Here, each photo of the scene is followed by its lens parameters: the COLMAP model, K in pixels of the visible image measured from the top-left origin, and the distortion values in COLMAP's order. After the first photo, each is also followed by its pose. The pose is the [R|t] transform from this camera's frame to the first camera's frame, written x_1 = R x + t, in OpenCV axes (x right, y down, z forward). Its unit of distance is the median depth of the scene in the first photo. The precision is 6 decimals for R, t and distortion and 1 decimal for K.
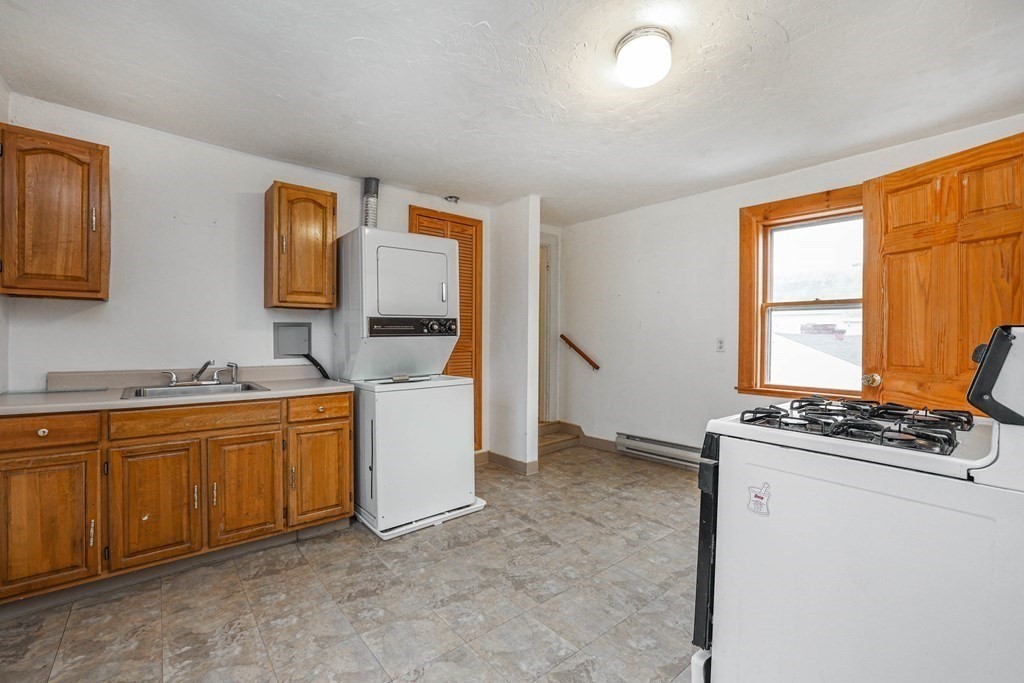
lens RADIAL K [[437.0, 0, 510.7], [0, 437.0, 333.1], [0, 0, 1]] dist [-0.045361, 0.015858]
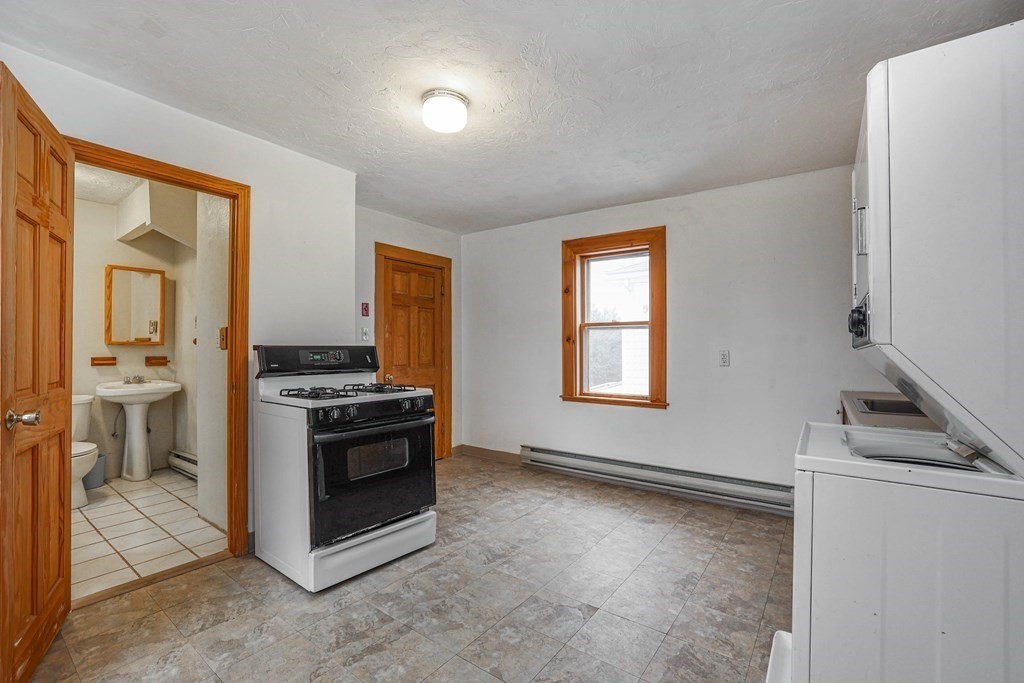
lens RADIAL K [[443.3, 0, 506.7], [0, 443.3, 347.7], [0, 0, 1]] dist [-0.048119, 0.016519]
pose [[-0.973179, -0.004771, -0.229998, 0.399949], [-0.001395, 0.999889, -0.014838, 0.021271], [0.230043, -0.014120, -0.973078, 2.126823]]
